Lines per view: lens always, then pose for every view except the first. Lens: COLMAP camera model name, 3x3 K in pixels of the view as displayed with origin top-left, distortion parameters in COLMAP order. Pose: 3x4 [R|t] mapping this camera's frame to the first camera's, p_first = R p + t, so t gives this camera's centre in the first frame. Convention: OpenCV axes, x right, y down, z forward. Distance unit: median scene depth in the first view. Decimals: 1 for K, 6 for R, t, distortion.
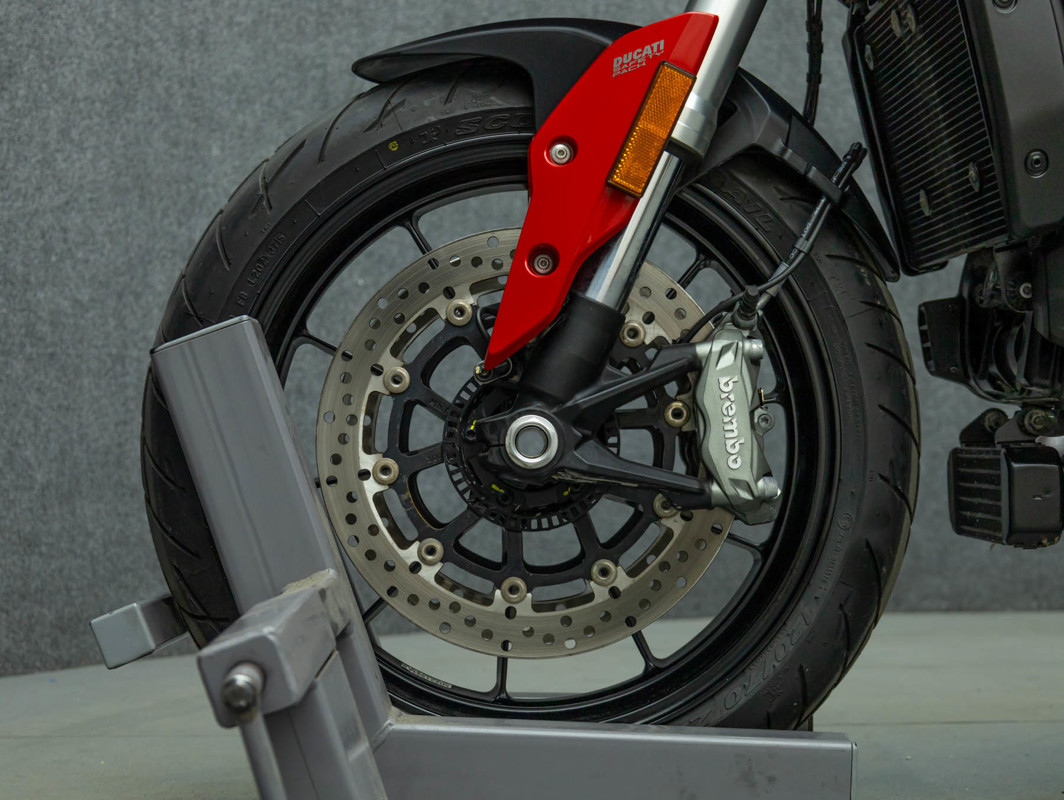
lens RADIAL K [[1929.4, 0, 531.0], [0, 1929.4, 453.5], [0, 0, 1]] dist [0.006285, 0.070642]
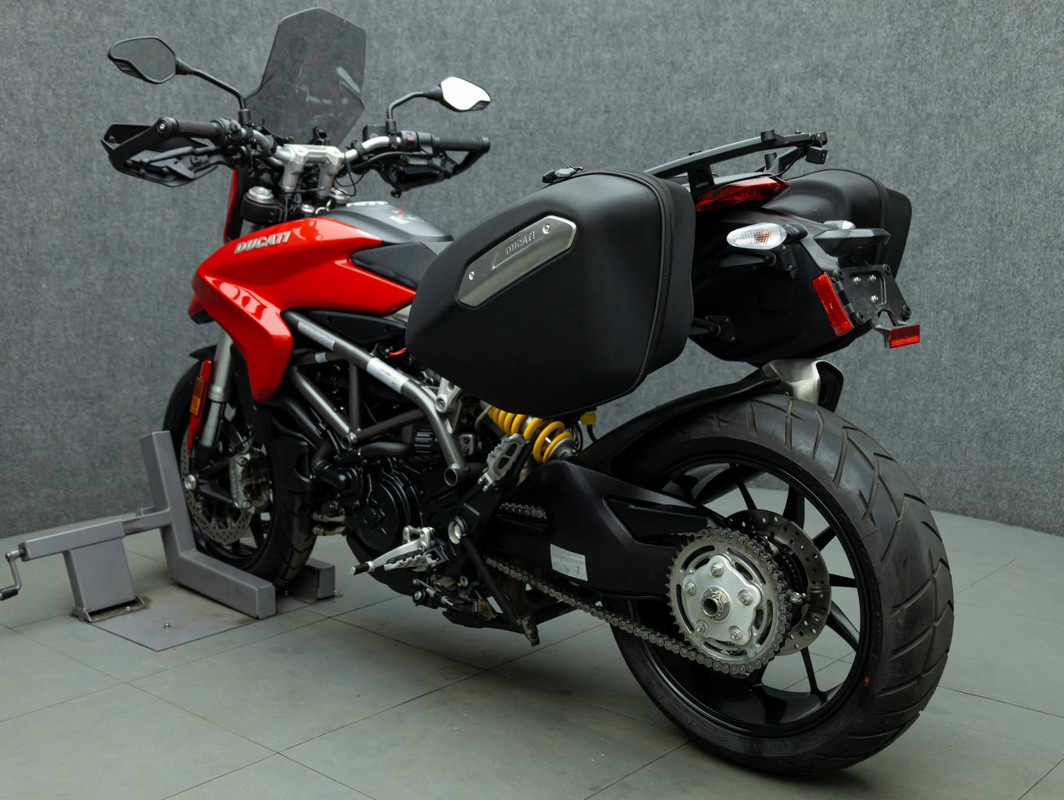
lens RADIAL K [[1235.5, 0, 540.9], [0, 1235.5, 409.5], [0, 0, 1]] dist [0.016853, 0.011732]
pose [[0.999790, -0.007611, 0.019003, 0.333821], [0.004575, 0.987904, 0.154997, -0.227704], [-0.019952, -0.154878, 0.987732, -0.319405]]
